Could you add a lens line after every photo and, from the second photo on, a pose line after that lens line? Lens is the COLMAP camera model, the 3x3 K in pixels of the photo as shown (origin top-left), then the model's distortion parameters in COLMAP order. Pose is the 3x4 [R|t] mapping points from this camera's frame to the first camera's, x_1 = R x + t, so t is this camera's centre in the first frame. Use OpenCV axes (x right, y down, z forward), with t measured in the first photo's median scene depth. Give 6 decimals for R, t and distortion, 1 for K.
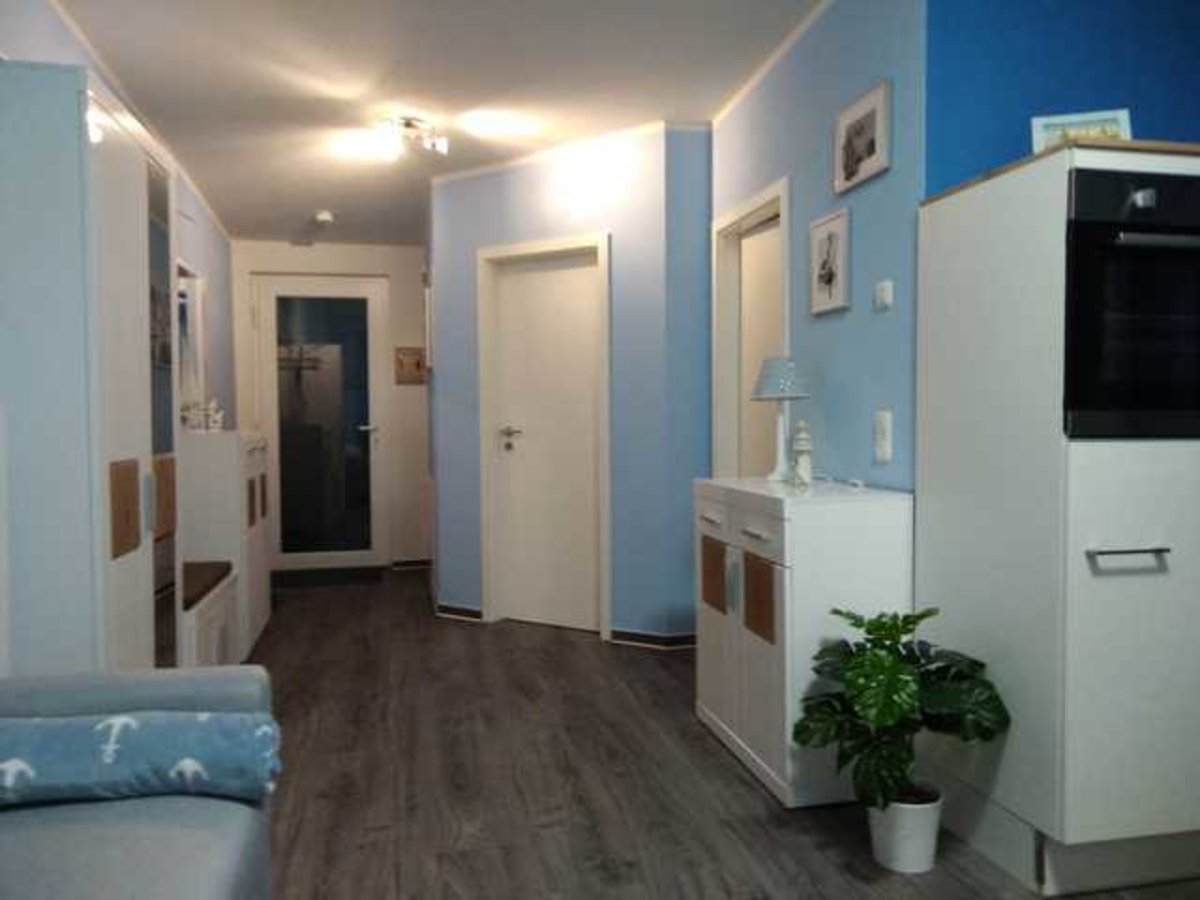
lens RADIAL K [[902.9, 0, 595.8], [0, 902.9, 455.1], [0, 0, 1]] dist [0.014951, -0.001306]
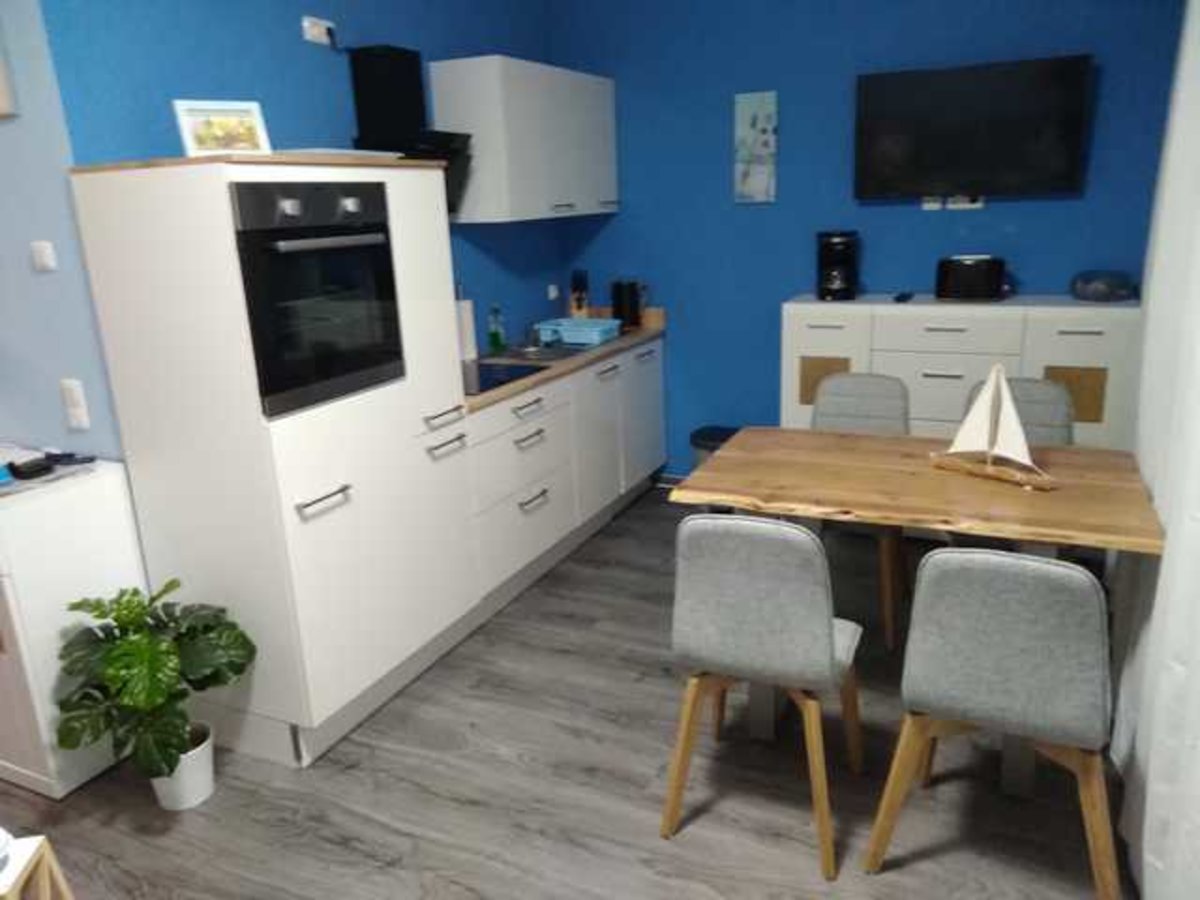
lens RADIAL K [[902.9, 0, 593.3], [0, 902.9, 448.3], [0, 0, 1]] dist [0.014951, -0.001306]
pose [[0.626789, -0.230087, 0.744443, -0.088702], [0.073477, 0.968604, 0.237505, -0.209460], [-0.775717, -0.094166, 0.624016, -0.060317]]
